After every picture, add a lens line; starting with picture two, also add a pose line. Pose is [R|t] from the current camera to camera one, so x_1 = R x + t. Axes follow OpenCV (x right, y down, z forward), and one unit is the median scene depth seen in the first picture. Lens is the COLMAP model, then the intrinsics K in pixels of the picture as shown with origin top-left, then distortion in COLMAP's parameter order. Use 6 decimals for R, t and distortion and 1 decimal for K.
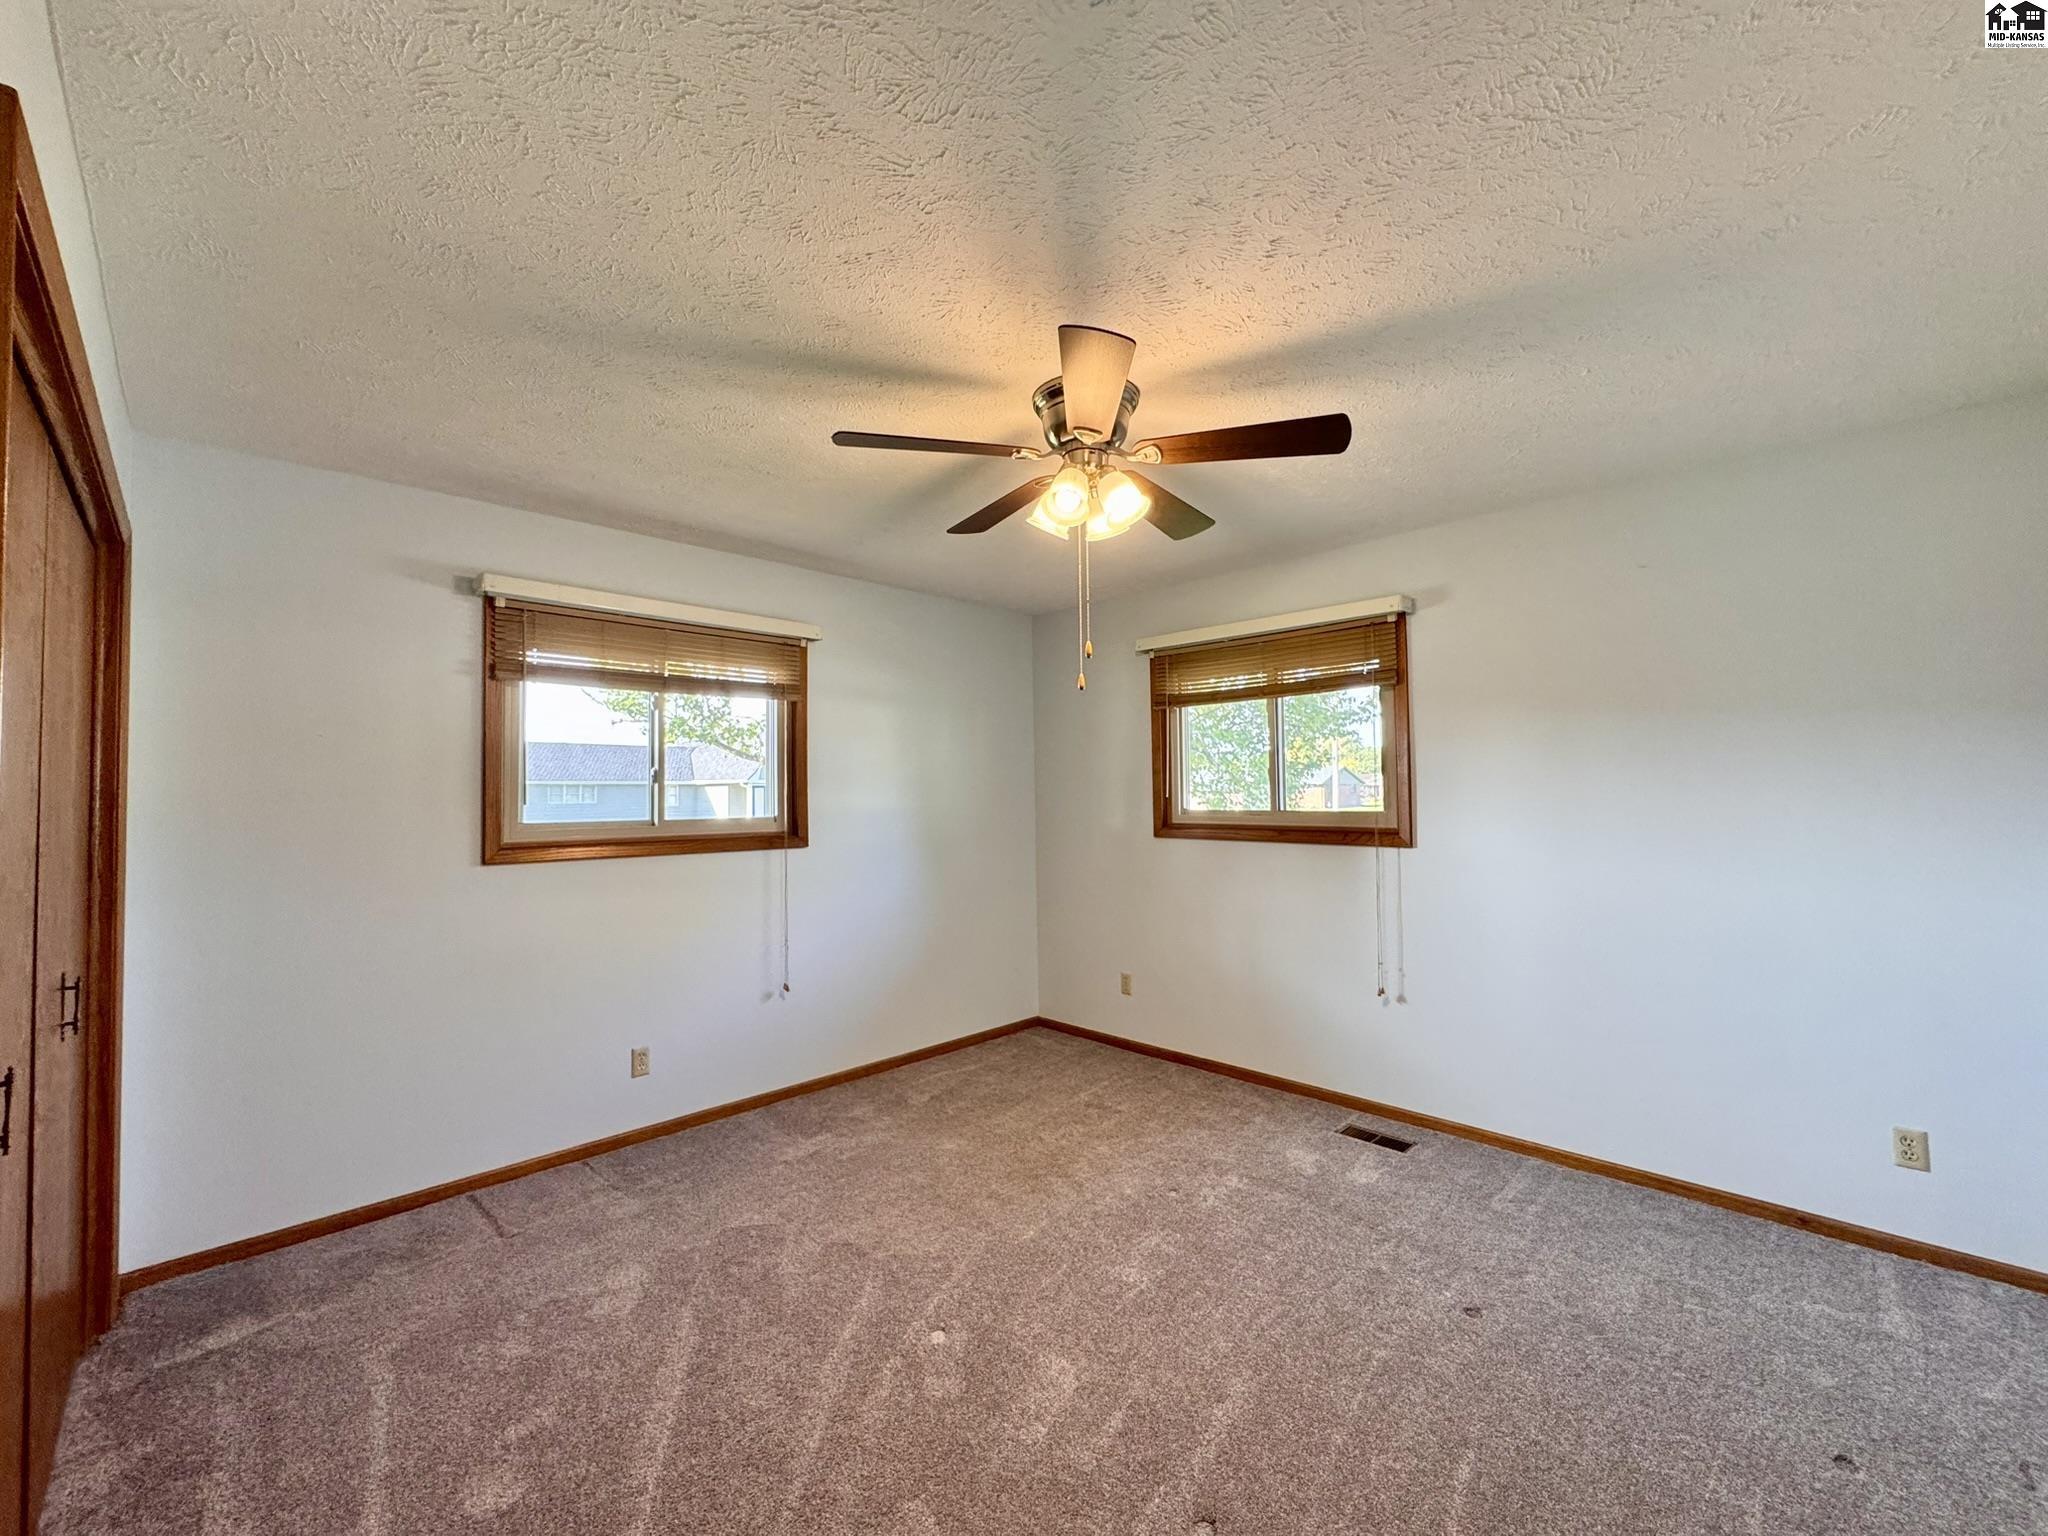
lens RADIAL K [[819.5, 0, 1023.7], [0, 819.5, 762.3], [0, 0, 1]] dist [-0.002124, -0.000279]
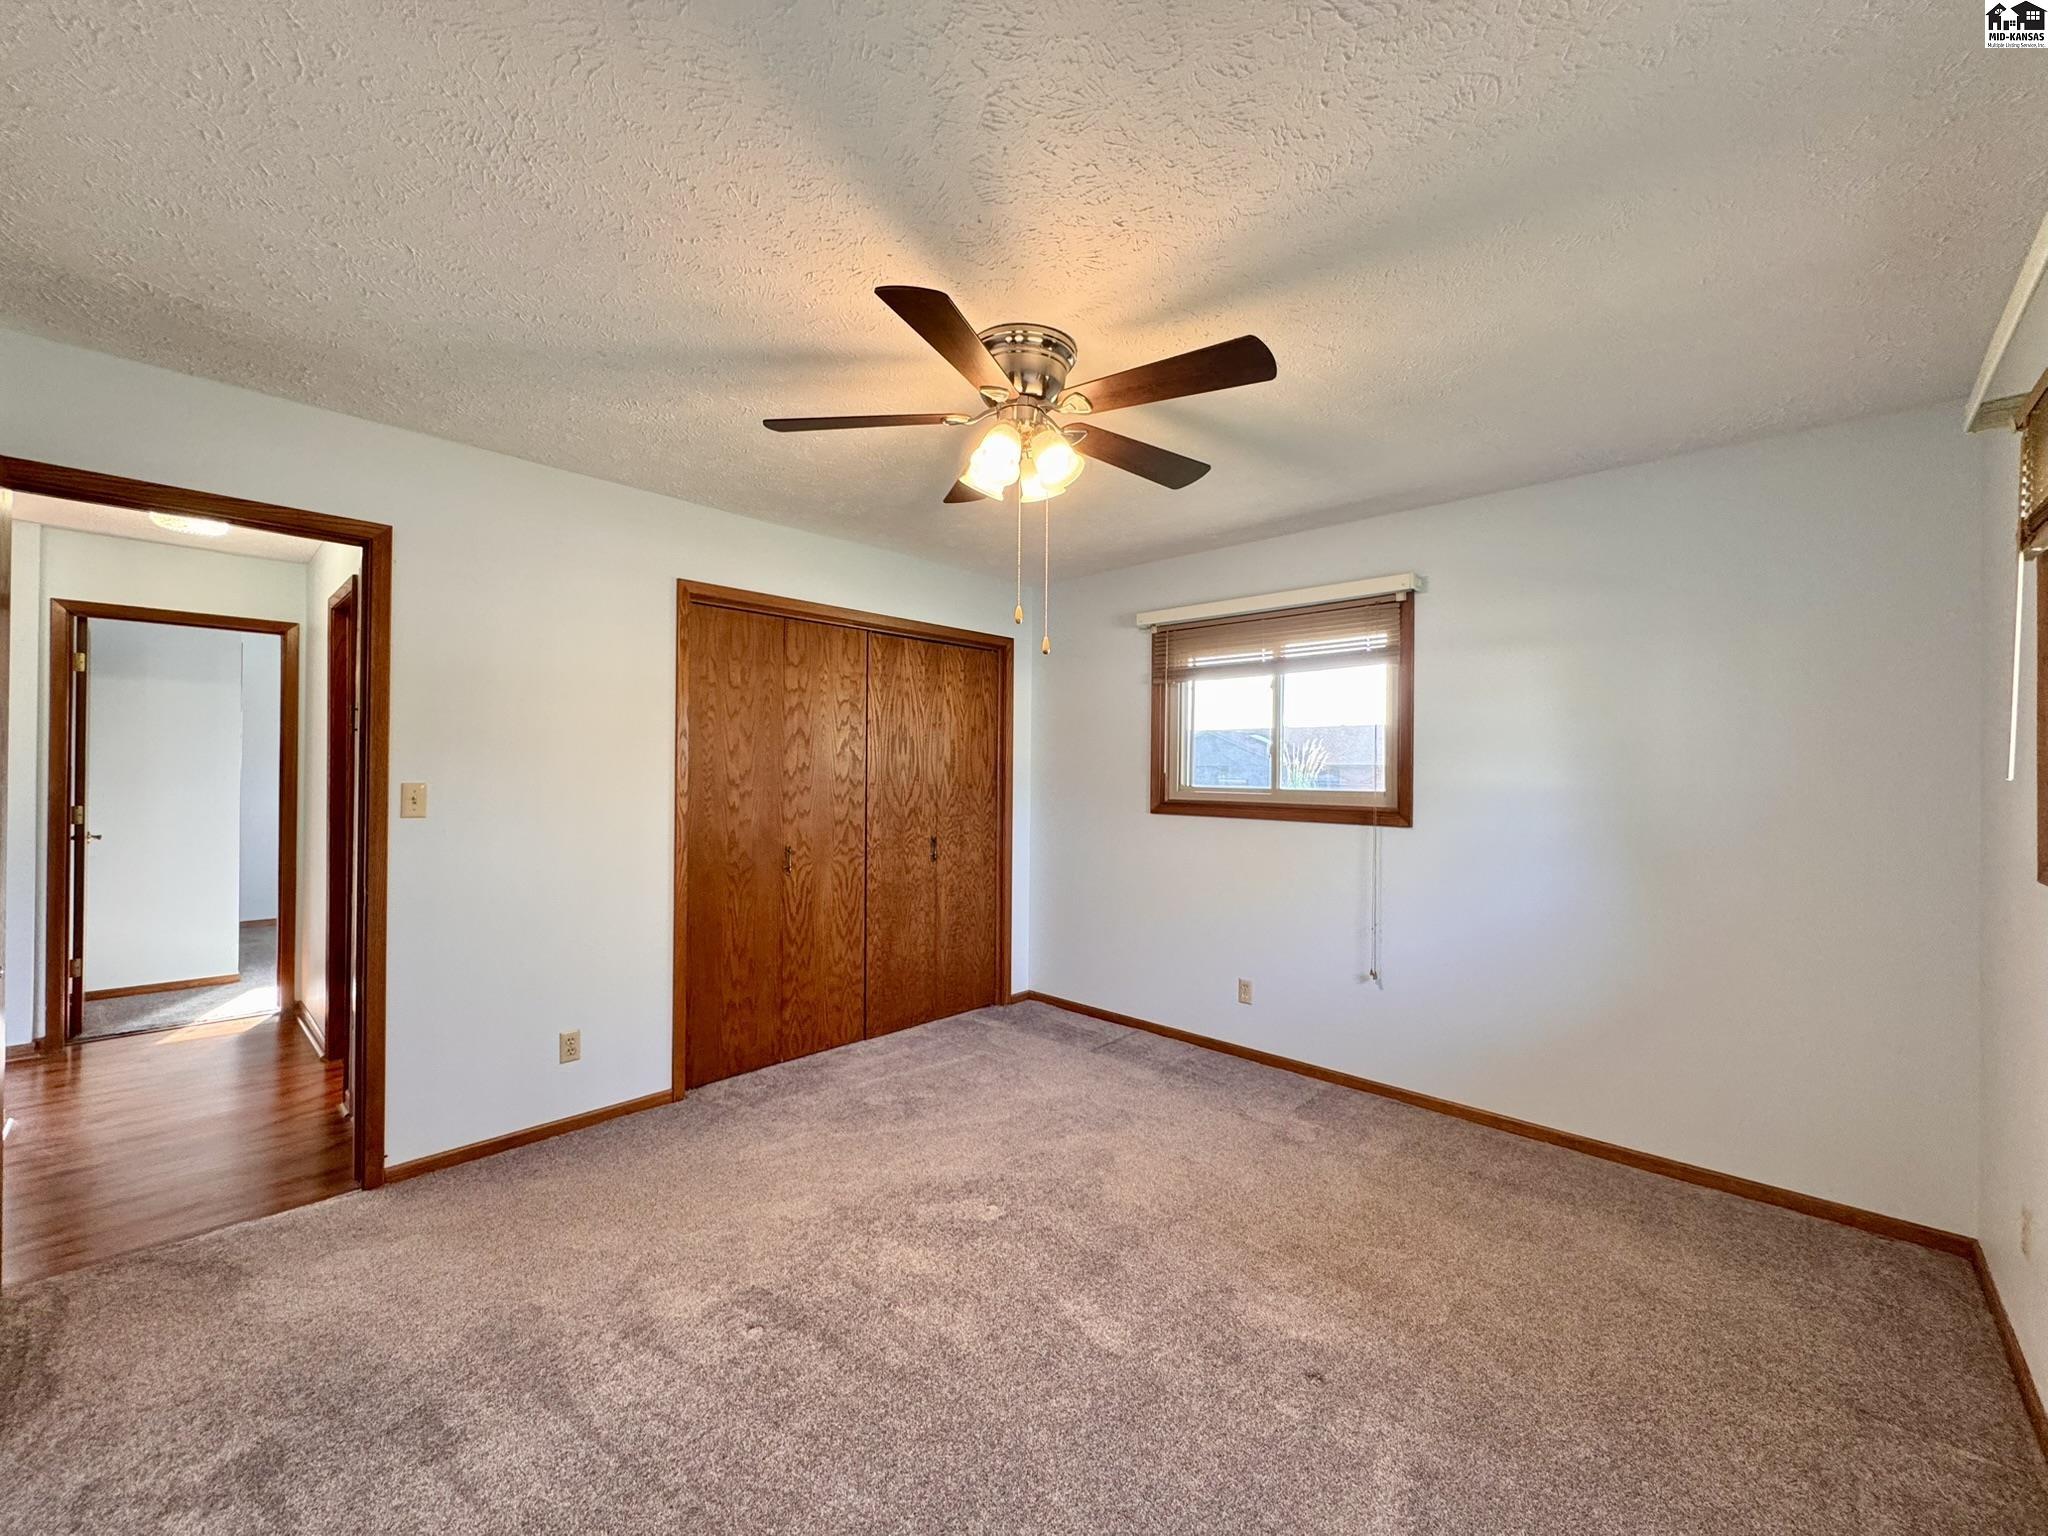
lens RADIAL K [[819.5, 0, 1018.0], [0, 819.5, 763.6], [0, 0, 1]] dist [-0.002124, -0.000279]
pose [[0.025493, 0.000139, -0.999675, 0.731796], [0.026925, 0.999637, 0.000826, 0.027291], [0.999312, -0.026938, 0.025480, 0.674746]]
